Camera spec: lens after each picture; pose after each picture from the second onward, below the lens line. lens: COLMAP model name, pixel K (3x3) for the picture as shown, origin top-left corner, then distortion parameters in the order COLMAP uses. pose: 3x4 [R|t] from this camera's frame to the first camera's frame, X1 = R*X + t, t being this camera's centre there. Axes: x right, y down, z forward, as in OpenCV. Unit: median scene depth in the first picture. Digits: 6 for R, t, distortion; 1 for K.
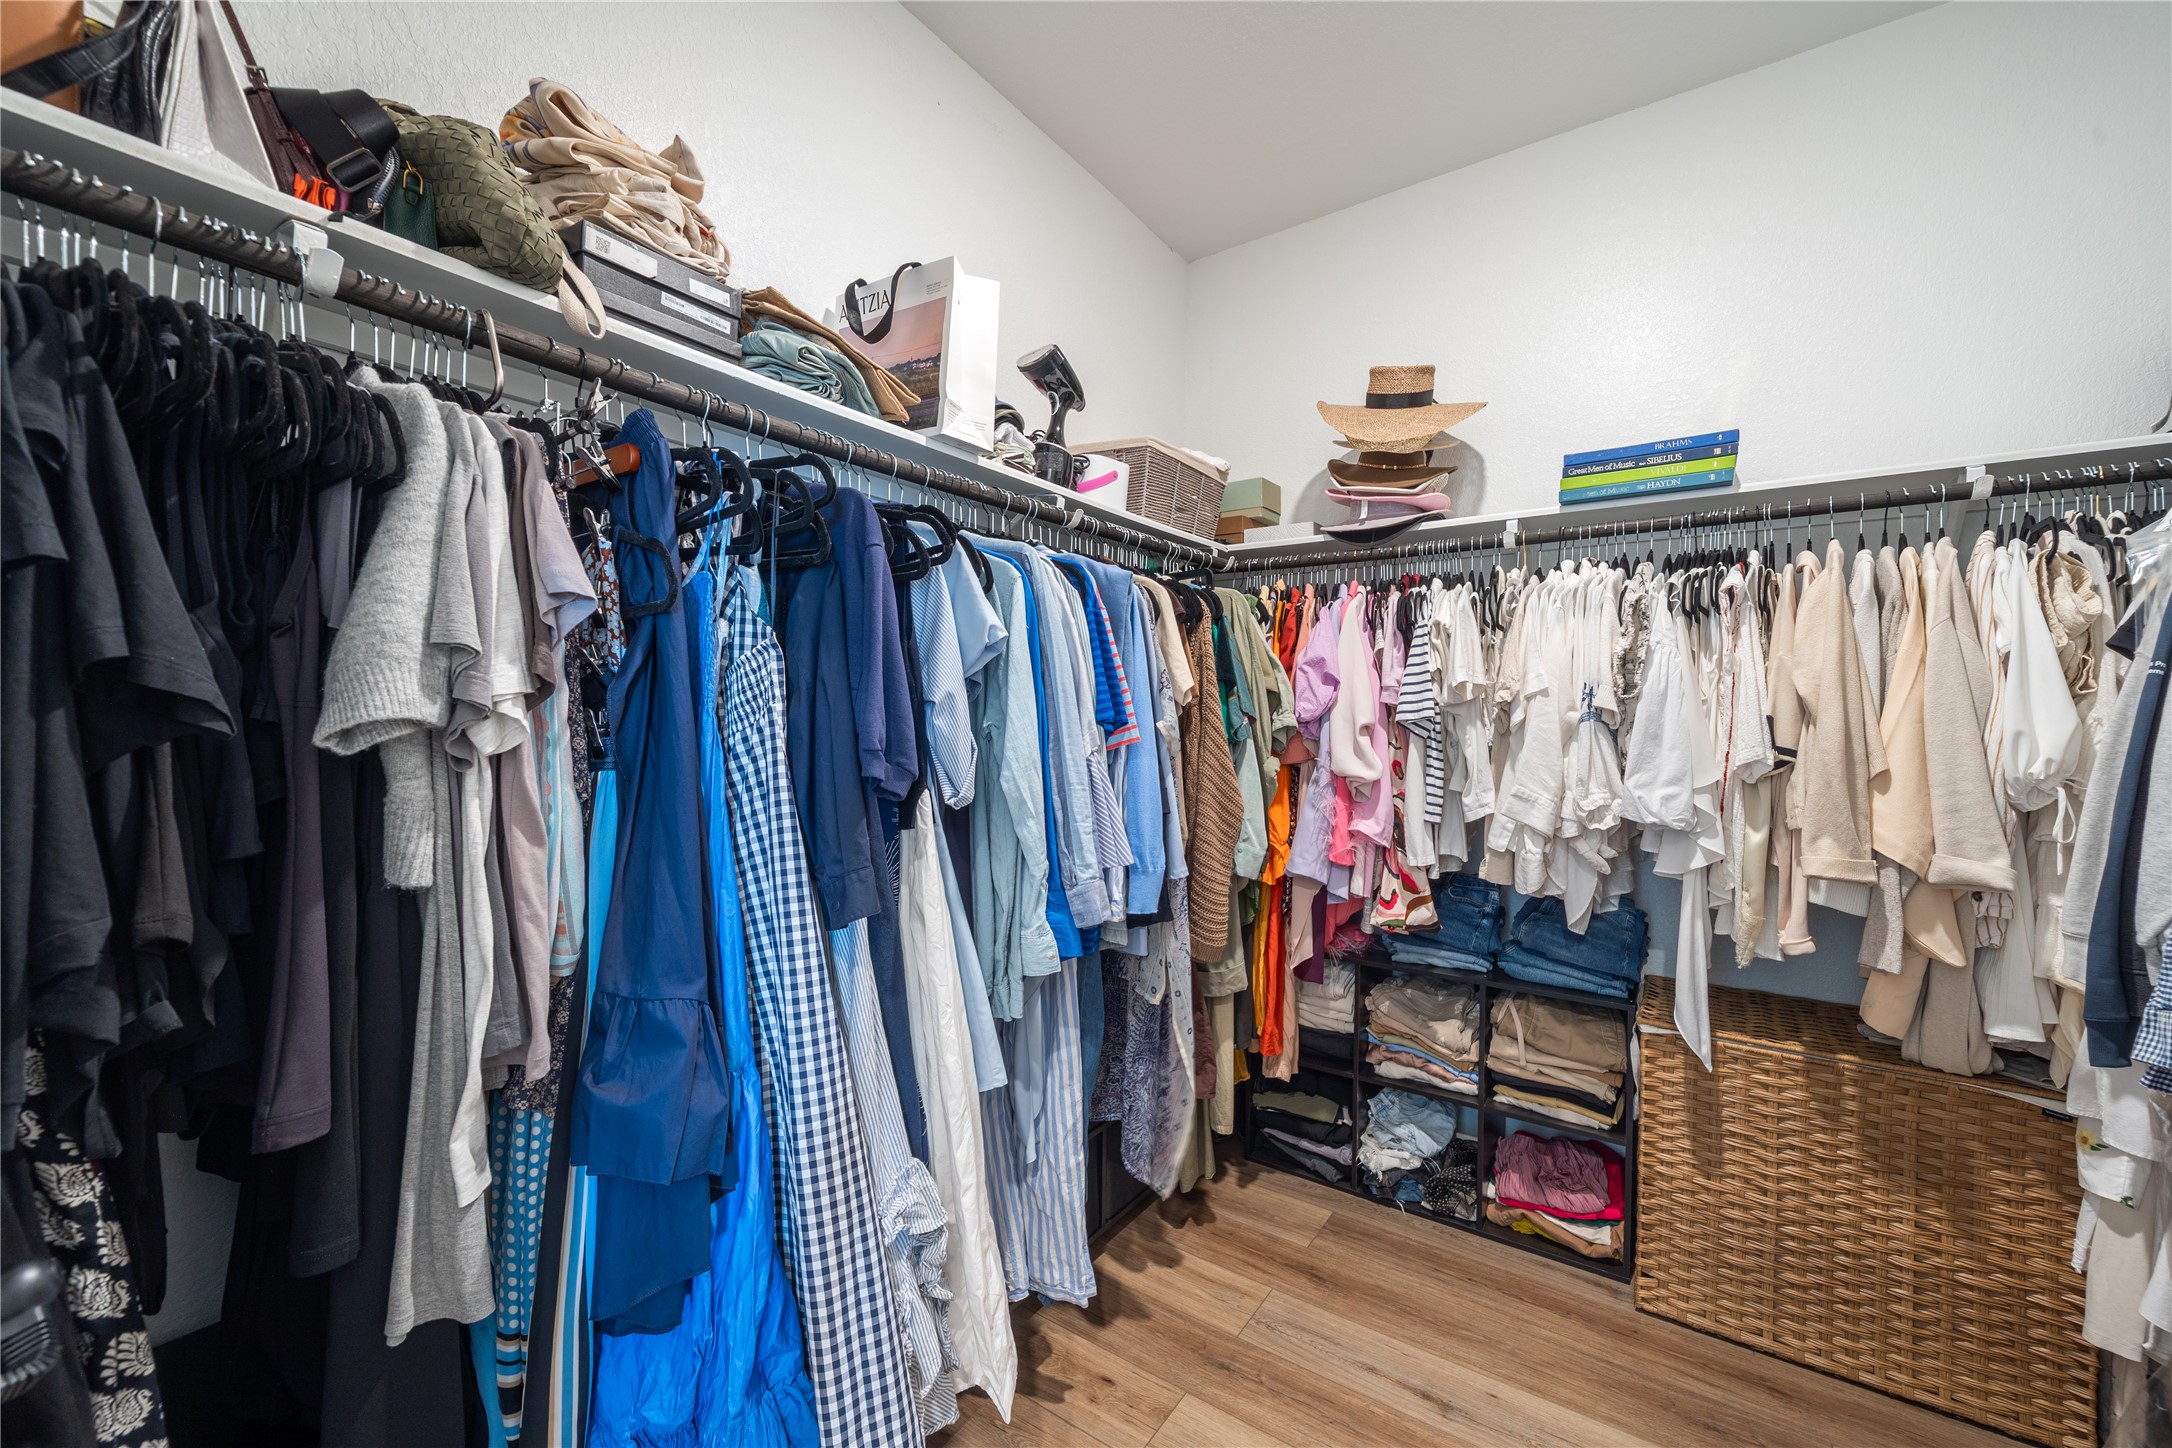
lens RADIAL K [[864.2, 0, 1075.6], [0, 864.2, 722.9], [0, 0, 1]] dist [-0.003613, 0.000302]
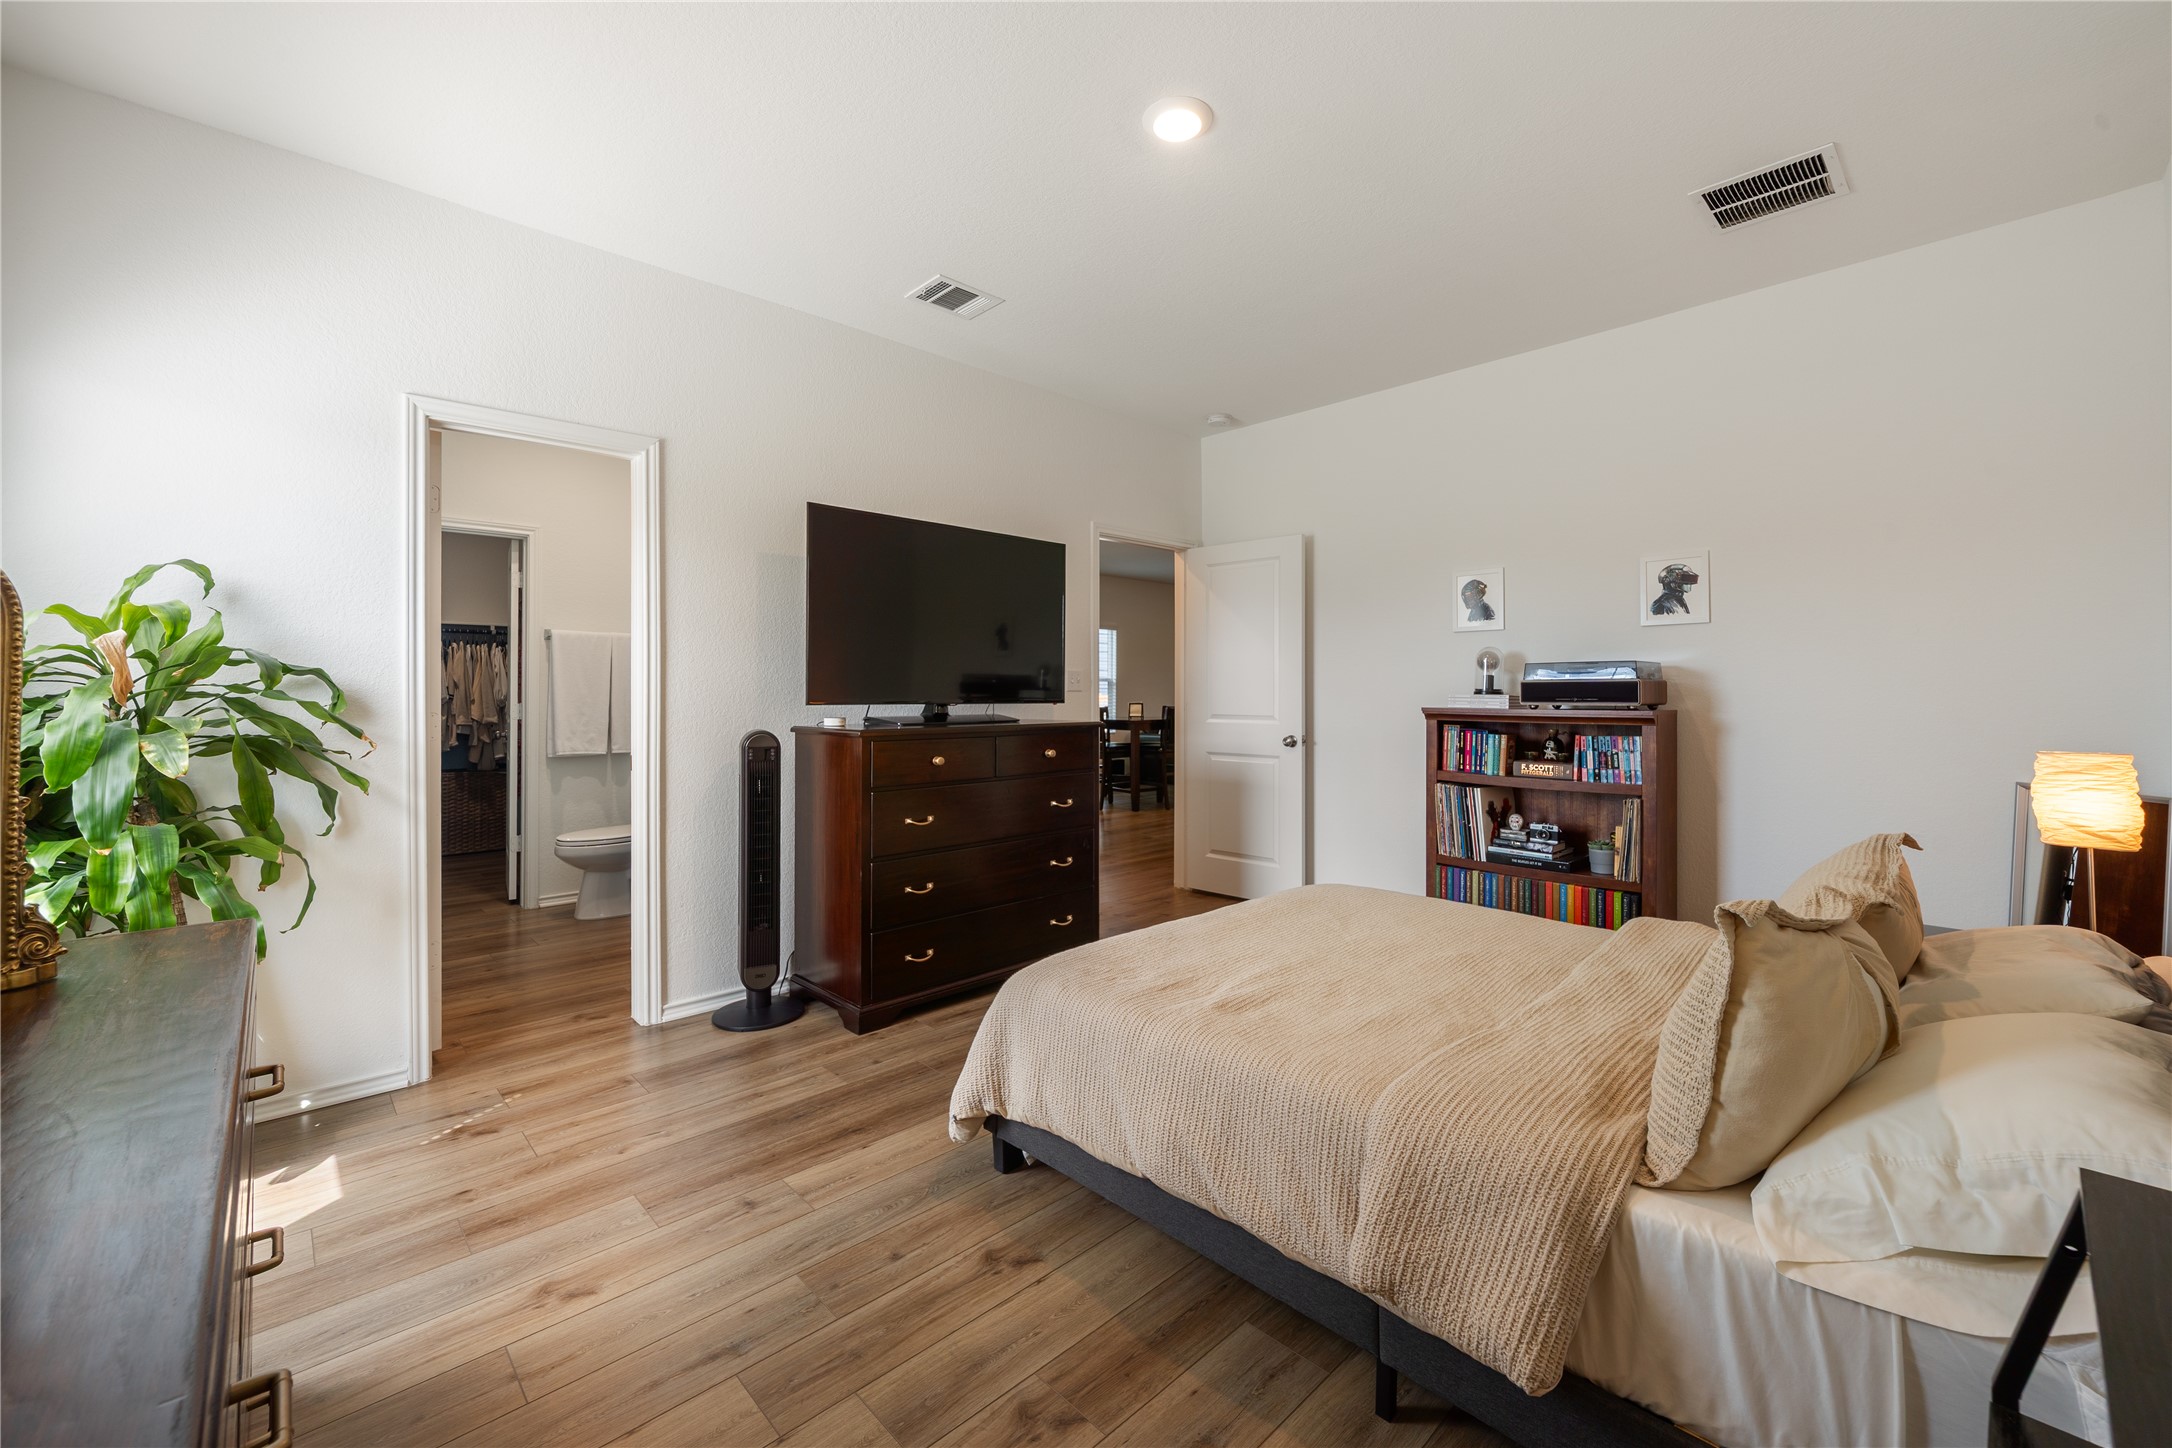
lens RADIAL K [[864.2, 0, 1052.7], [0, 864.2, 705.9], [0, 0, 1]] dist [-0.003613, 0.000302]
pose [[0.208057, -0.007576, 0.978087, -2.156072], [-0.002114, 0.999964, 0.008195, 0.038244], [-0.978114, -0.003772, 0.208033, -2.197426]]
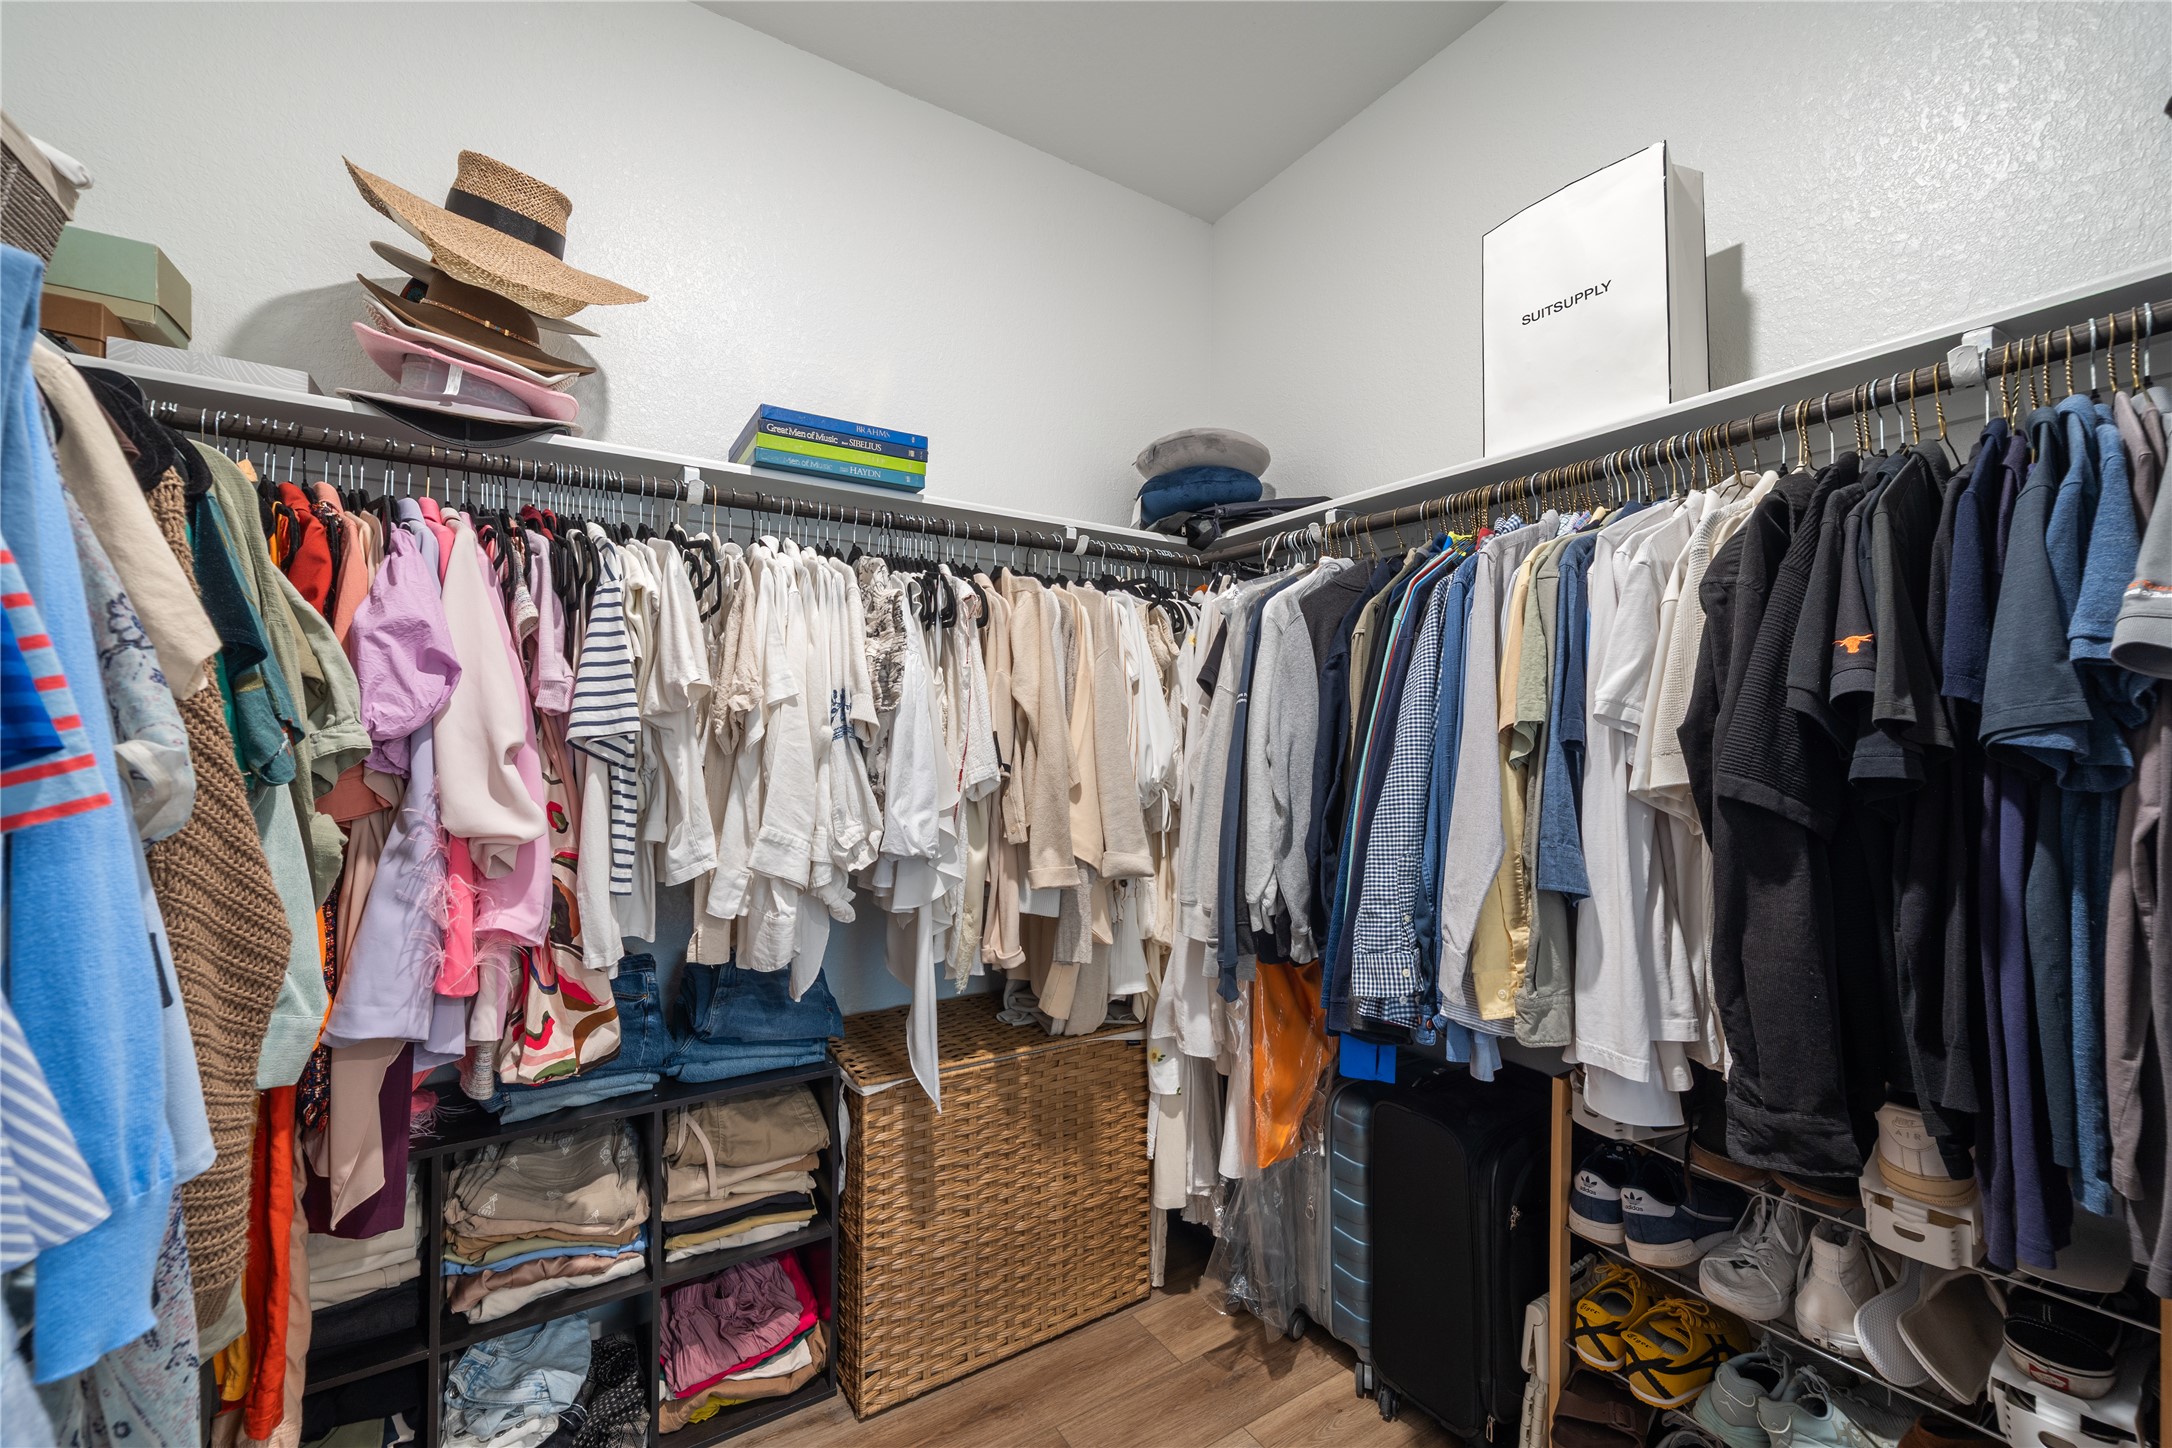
lens RADIAL K [[864.2, 0, 1107.4], [0, 864.2, 733.4], [0, 0, 1]] dist [-0.003613, 0.000302]
pose [[0.363287, 0.002395, 0.931674, -0.063521], [0.004361, 0.999981, -0.004271, -0.001431], [-0.931667, 0.005614, 0.363270, 0.452239]]
